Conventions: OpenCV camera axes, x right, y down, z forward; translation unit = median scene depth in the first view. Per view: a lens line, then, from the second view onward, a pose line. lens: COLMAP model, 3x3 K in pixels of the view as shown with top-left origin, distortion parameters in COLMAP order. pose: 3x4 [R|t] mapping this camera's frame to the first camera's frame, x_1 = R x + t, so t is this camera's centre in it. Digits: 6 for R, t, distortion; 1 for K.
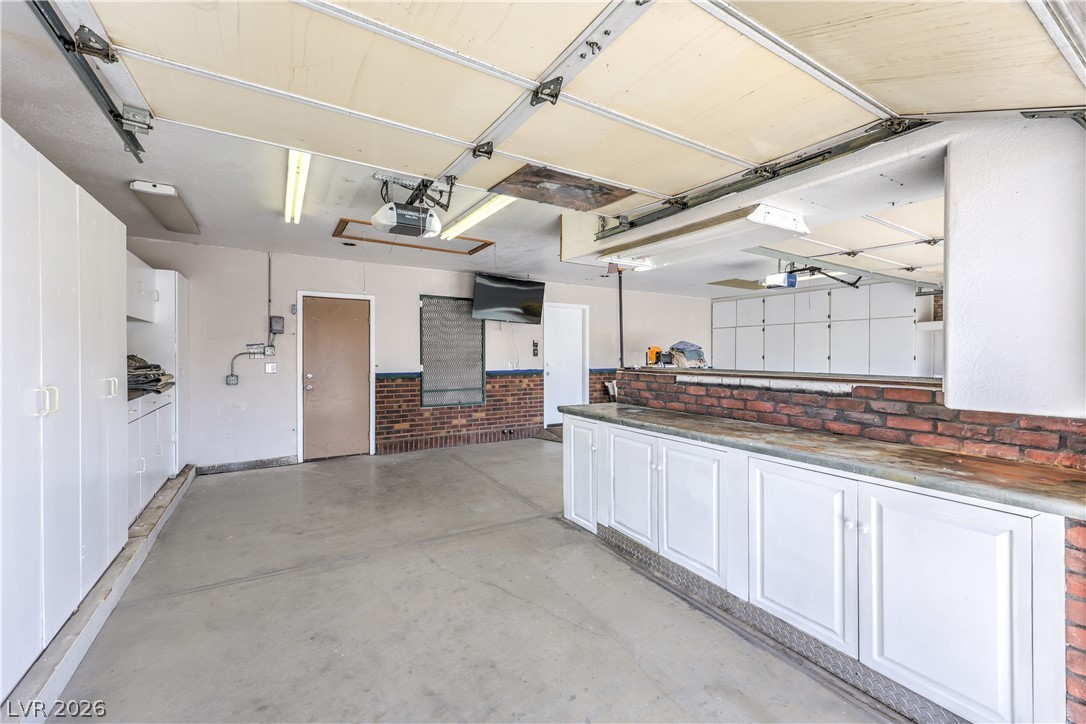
lens RADIAL K [[442.0, 0, 543.0], [0, 442.0, 362.0], [0, 0, 1]] dist [0.001124, 0.000272]
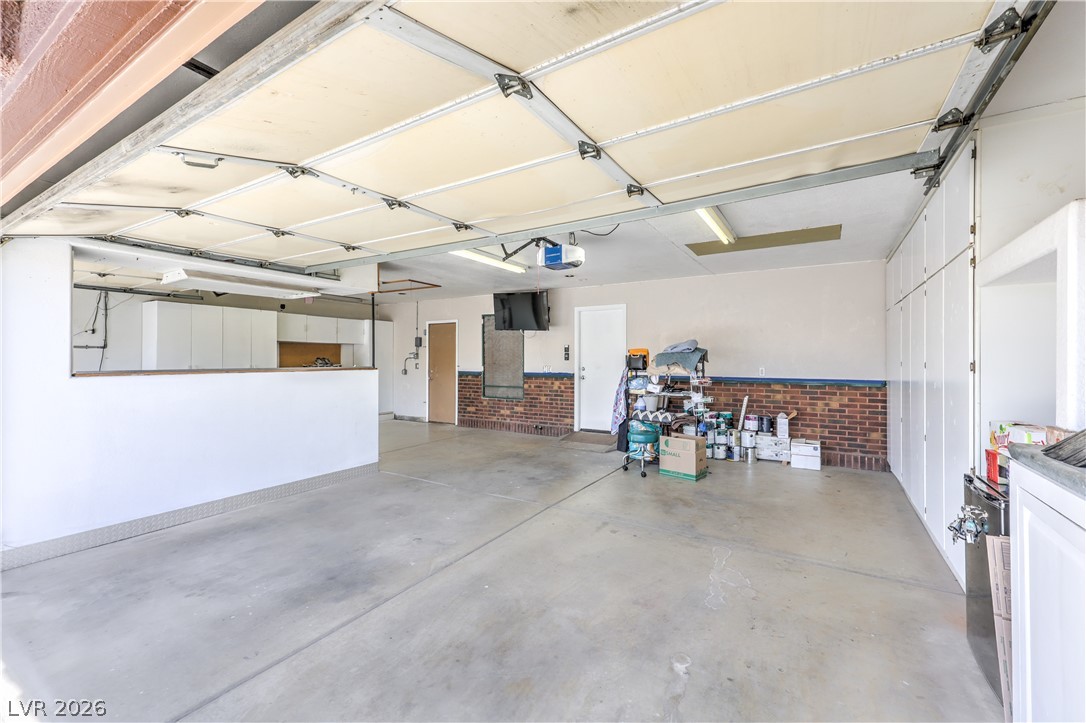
lens RADIAL K [[442.0, 0, 543.0], [0, 442.0, 361.5], [0, 0, 1]] dist [0.001124, 0.000272]
pose [[0.446589, 0.007380, -0.894709, 0.951882], [-0.013553, 0.999907, 0.001483, -0.011703], [0.894637, 0.011464, 0.446647, 0.514951]]
